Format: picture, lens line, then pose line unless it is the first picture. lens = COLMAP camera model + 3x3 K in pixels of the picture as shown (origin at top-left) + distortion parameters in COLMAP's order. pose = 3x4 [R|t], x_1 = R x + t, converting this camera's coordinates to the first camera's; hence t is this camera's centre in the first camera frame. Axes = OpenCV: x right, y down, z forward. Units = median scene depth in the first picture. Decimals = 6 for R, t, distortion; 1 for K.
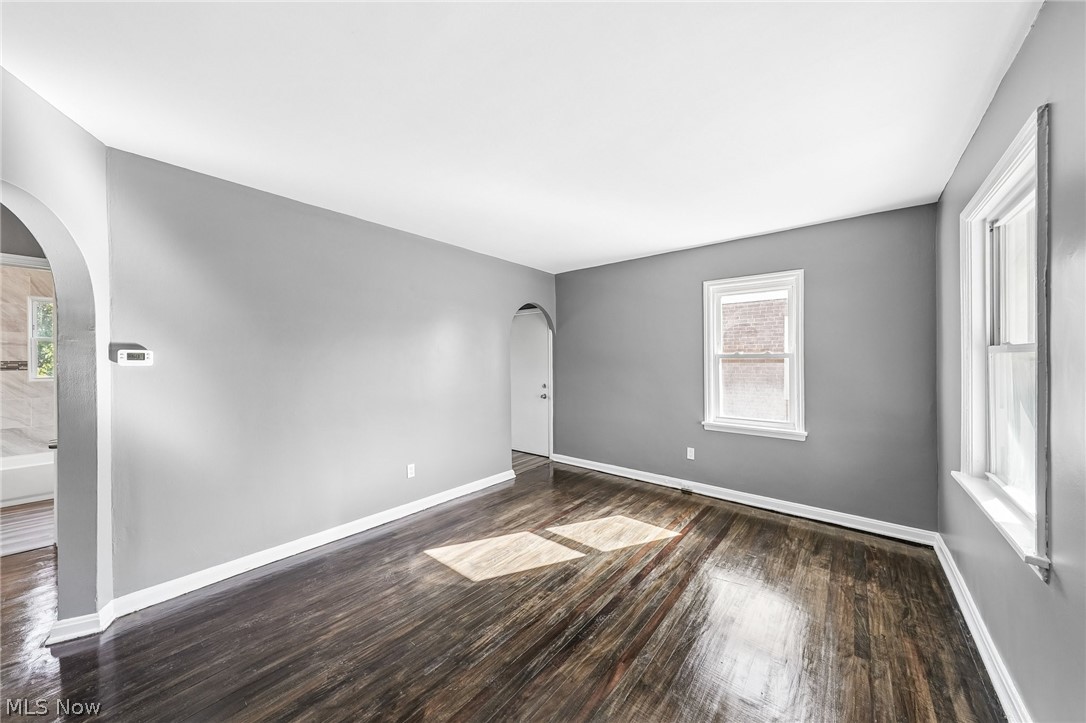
lens RADIAL K [[374.8, 0, 540.8], [0, 374.8, 362.9], [0, 0, 1]] dist [0.003406, 0.000219]
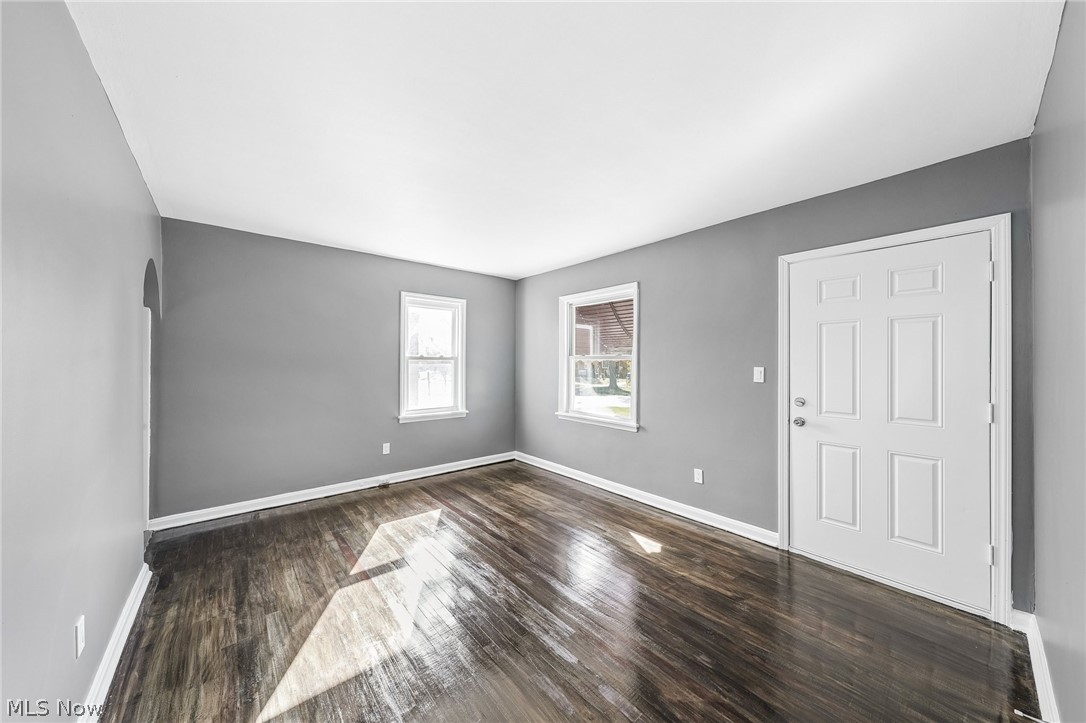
lens RADIAL K [[374.8, 0, 542.9], [0, 374.8, 360.9], [0, 0, 1]] dist [0.003406, 0.000219]
pose [[0.163331, 0.003341, 0.986566, -0.718070], [0.003167, 0.999987, -0.003911, -0.002821], [-0.986566, 0.003764, 0.163319, 0.479693]]
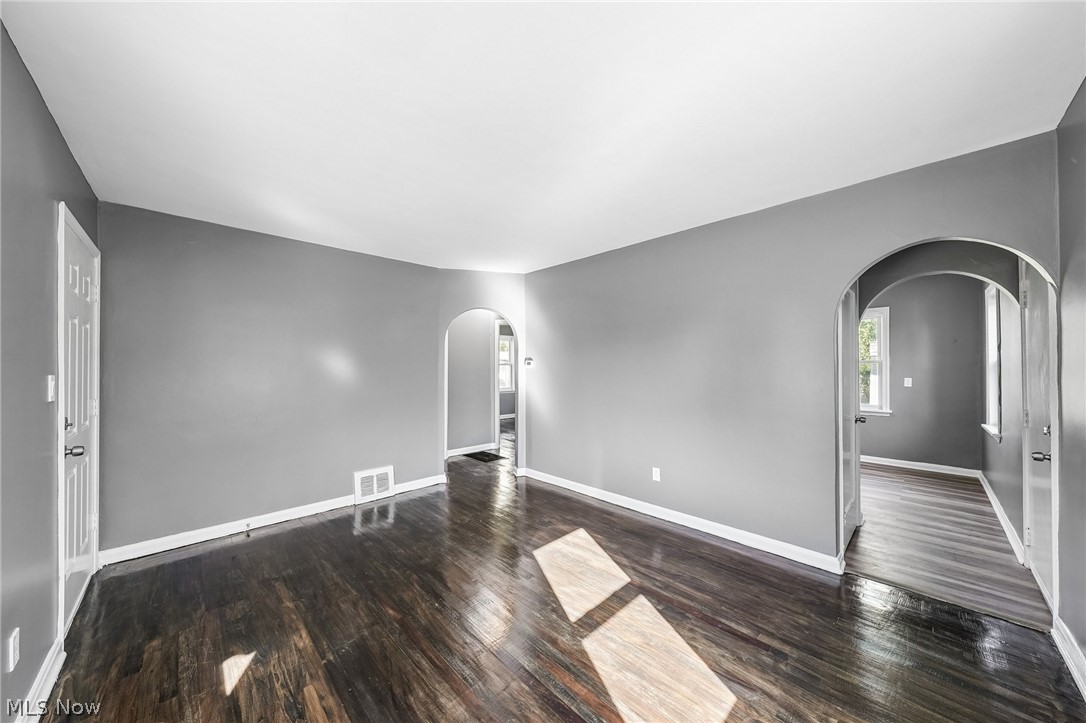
lens RADIAL K [[374.8, 0, 540.8], [0, 374.8, 361.9], [0, 0, 1]] dist [0.003406, 0.000219]
pose [[-0.108912, -0.007164, -0.994026, 0.745432], [-0.005336, 0.999964, -0.006622, -0.007045], [0.994037, 0.004583, -0.108947, 0.857227]]
